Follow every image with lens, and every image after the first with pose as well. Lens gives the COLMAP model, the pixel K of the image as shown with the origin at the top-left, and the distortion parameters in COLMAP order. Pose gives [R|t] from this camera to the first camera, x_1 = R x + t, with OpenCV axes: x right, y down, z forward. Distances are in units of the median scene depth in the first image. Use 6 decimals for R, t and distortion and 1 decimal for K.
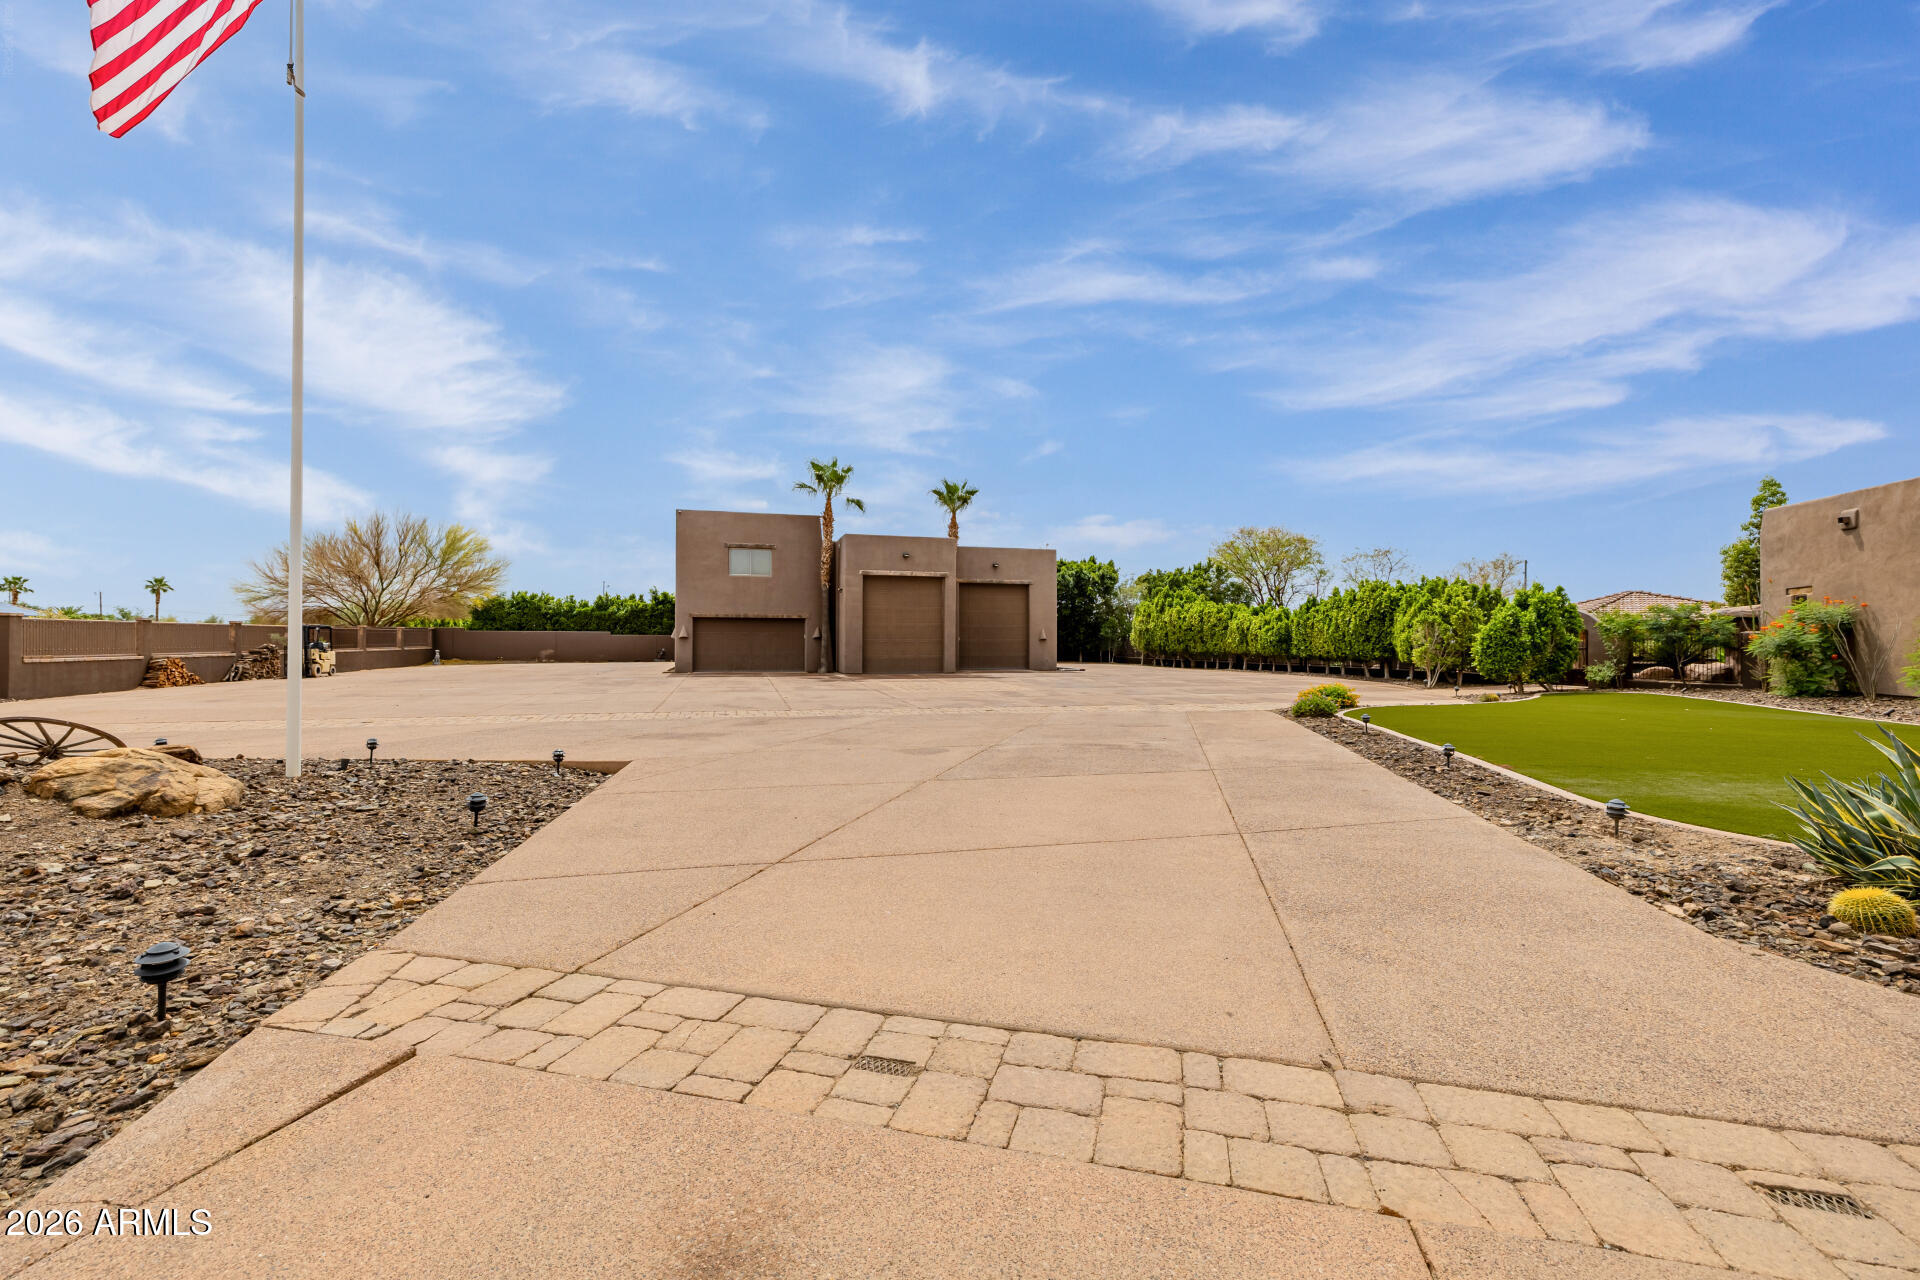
lens RADIAL K [[806.6, 0, 958.4], [0, 806.6, 639.2], [0, 0, 1]] dist [-0.000094, 0.000035]
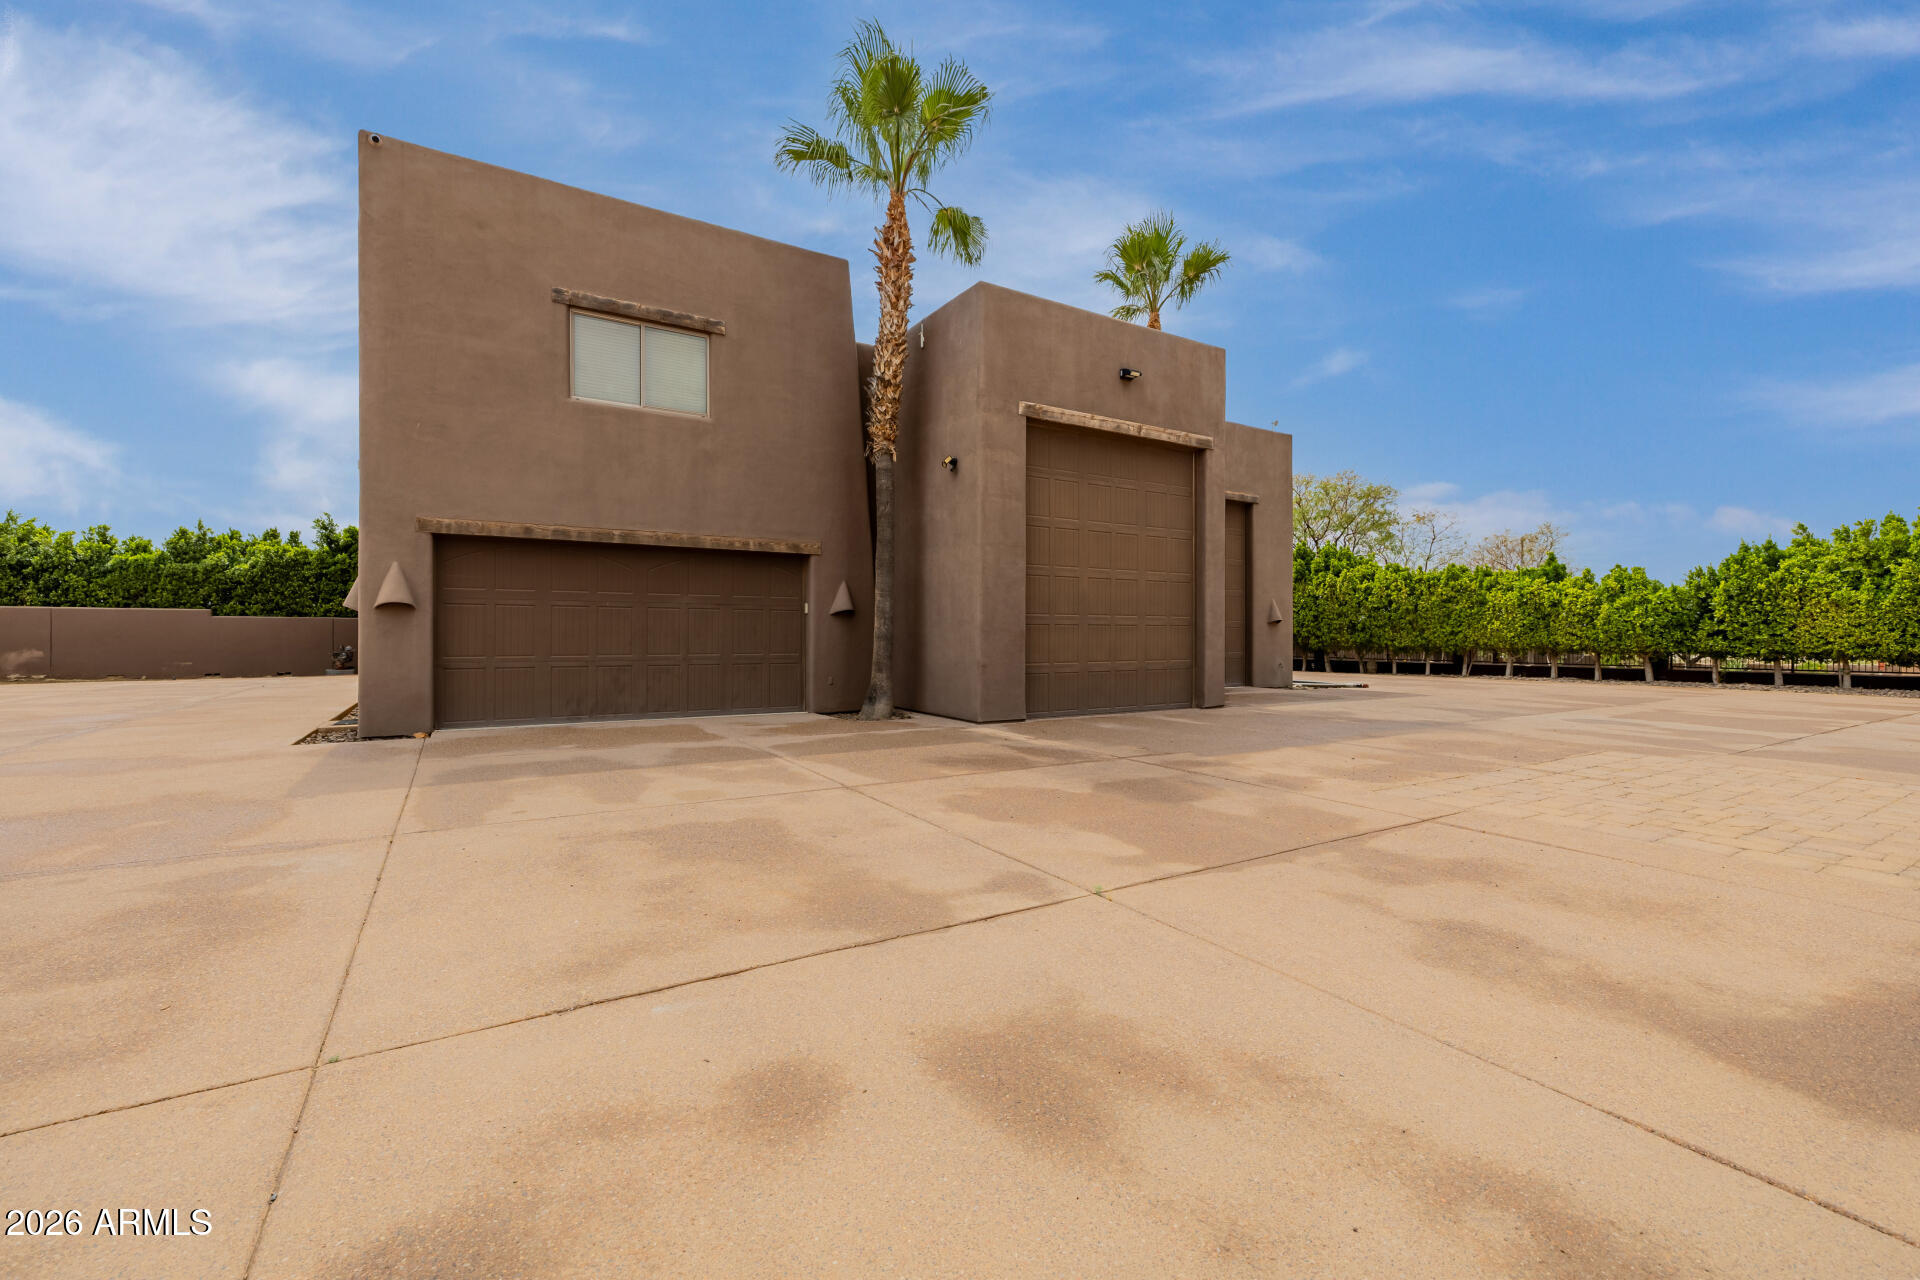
lens RADIAL K [[806.6, 0, 955.5], [0, 806.6, 639.4], [0, 0, 1]] dist [-0.000094, 0.000035]
pose [[0.962502, -0.004161, 0.271242, -0.216685], [0.002336, 0.999972, 0.007052, 0.007435], [-0.271264, -0.006154, 0.962485, 0.638935]]
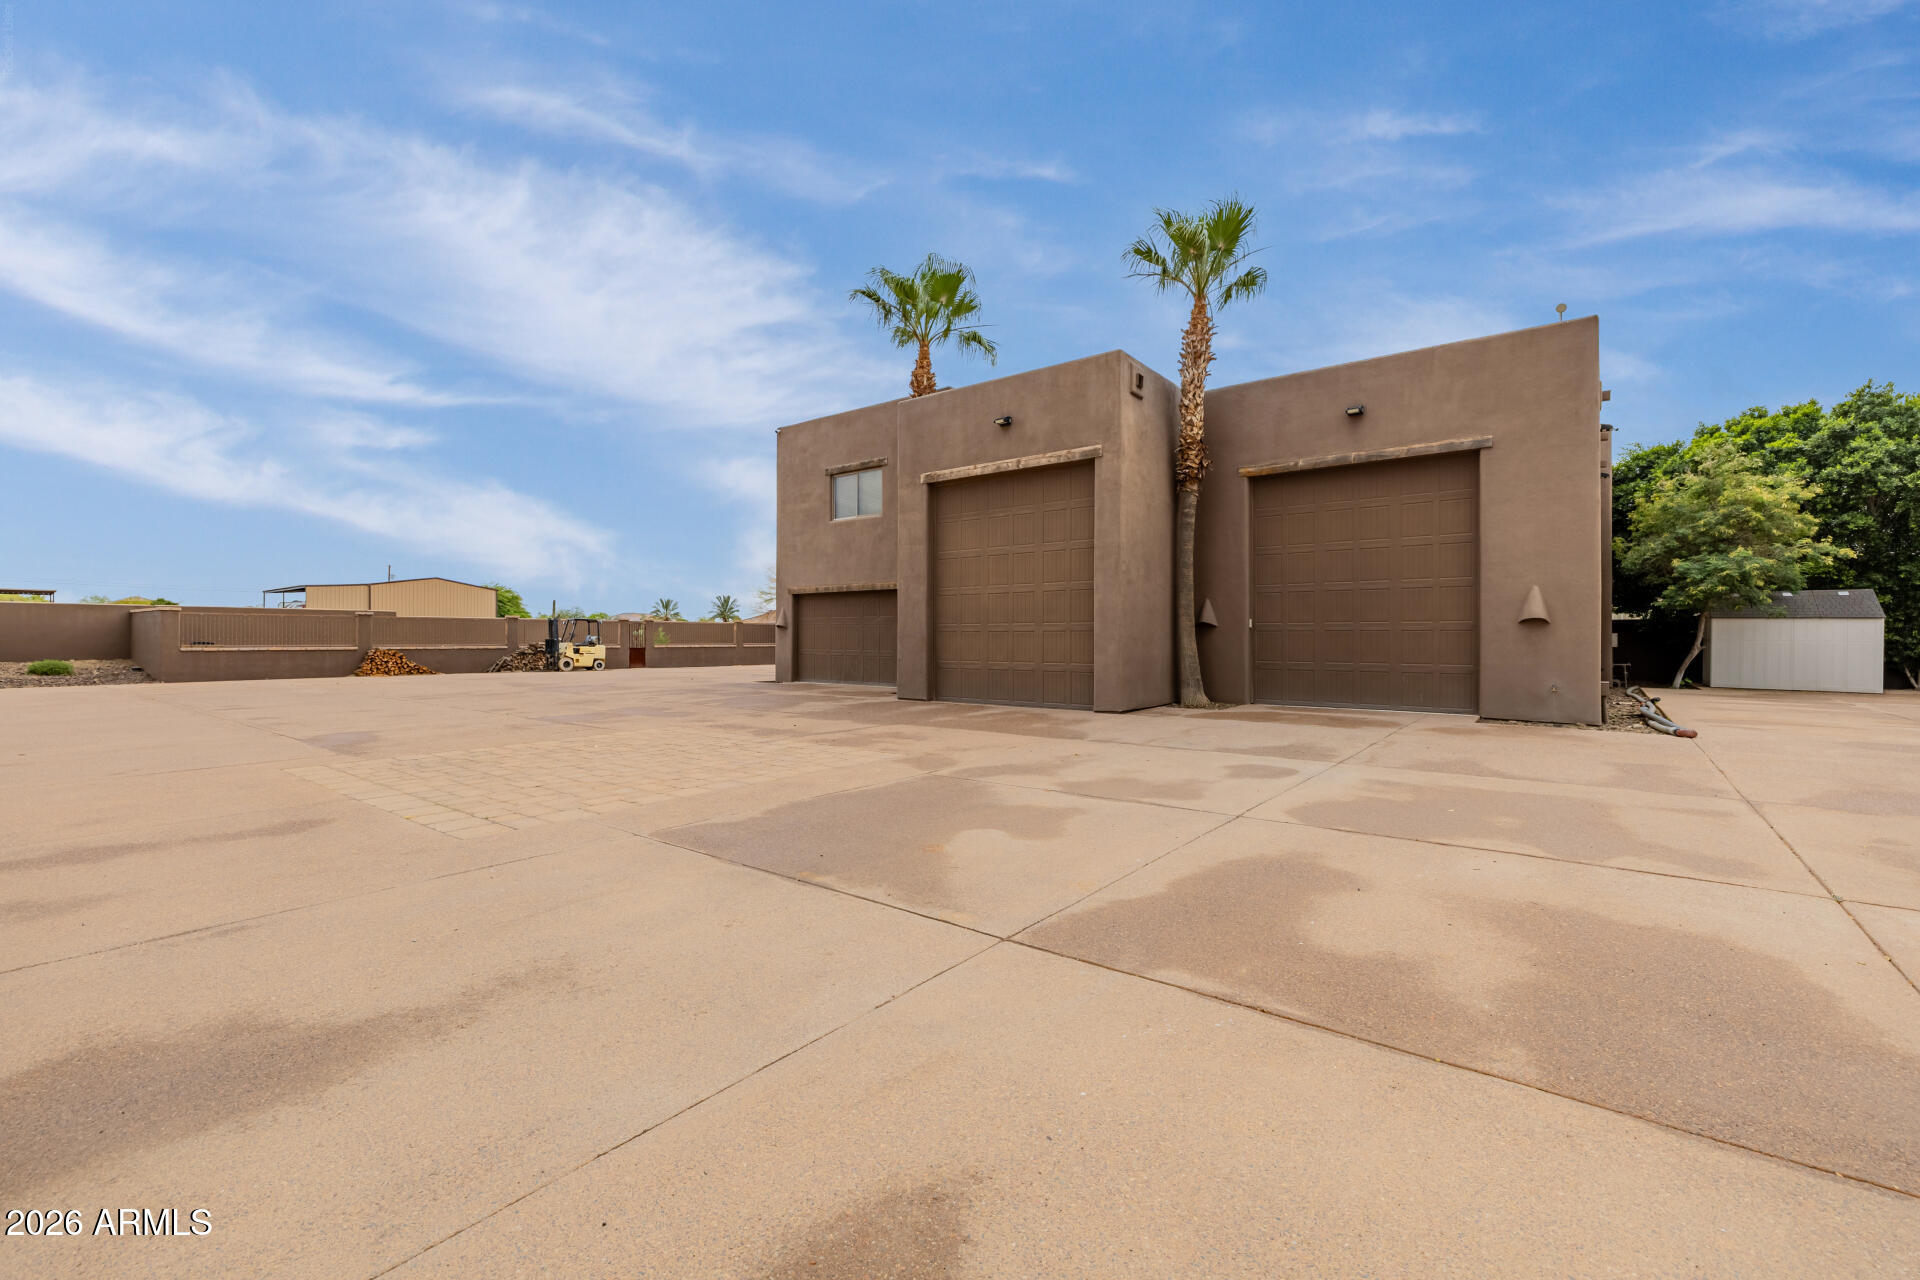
lens RADIAL K [[806.6, 0, 954.6], [0, 806.6, 635.2], [0, 0, 1]] dist [-0.000094, 0.000035]
pose [[0.583825, -0.005945, -0.811858, 0.240064], [0.000063, 0.999974, -0.007278, 0.008658], [0.811880, 0.004198, 0.583810, 0.688672]]
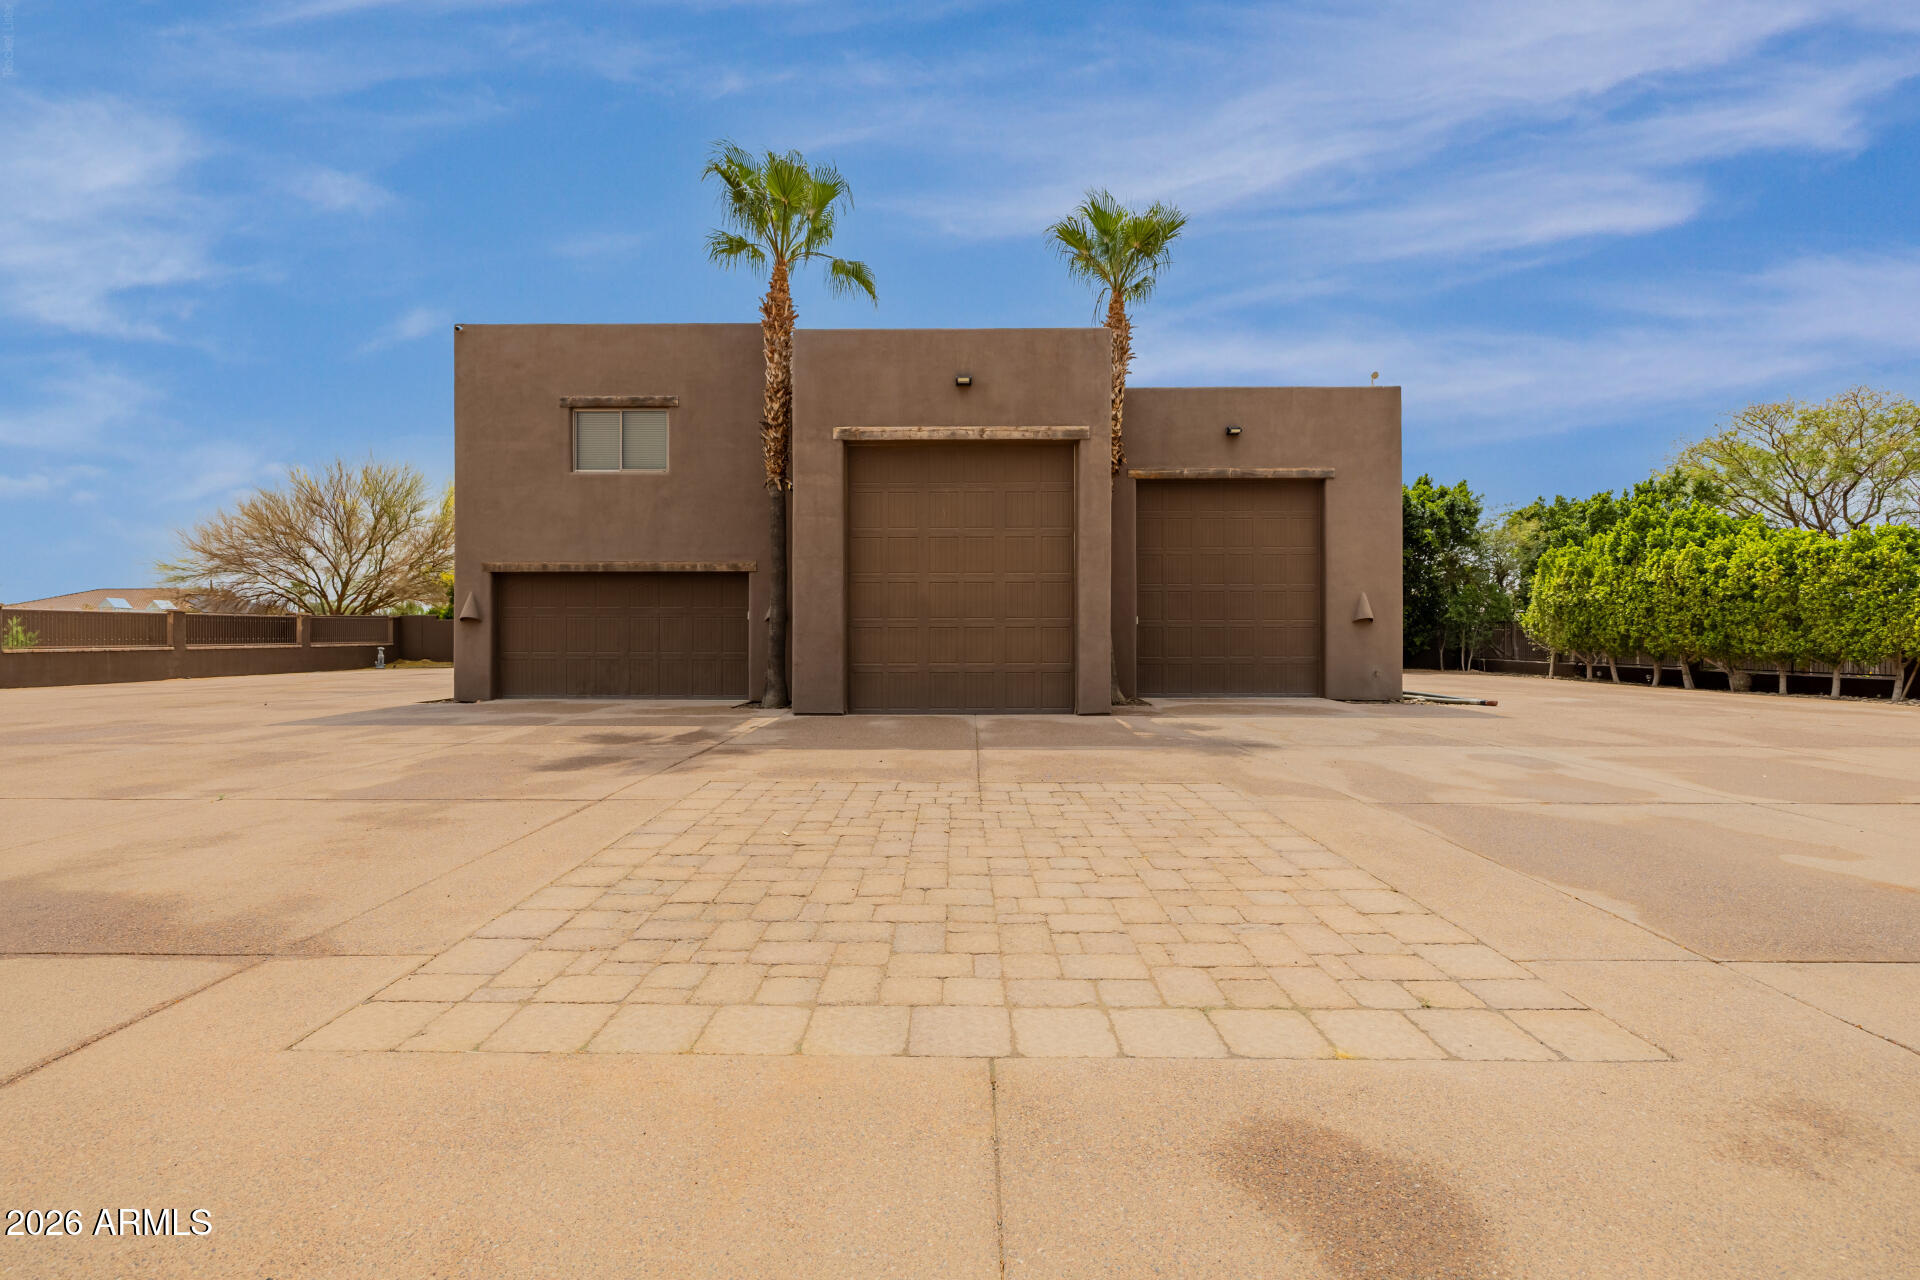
lens RADIAL K [[806.6, 0, 957.5], [0, 806.6, 637.8], [0, 0, 1]] dist [-0.000094, 0.000035]
pose [[0.957728, -0.003691, -0.287652, 0.031727], [0.004560, 0.999987, 0.002352, 0.007486], [0.287640, -0.003564, 0.957732, 0.616353]]
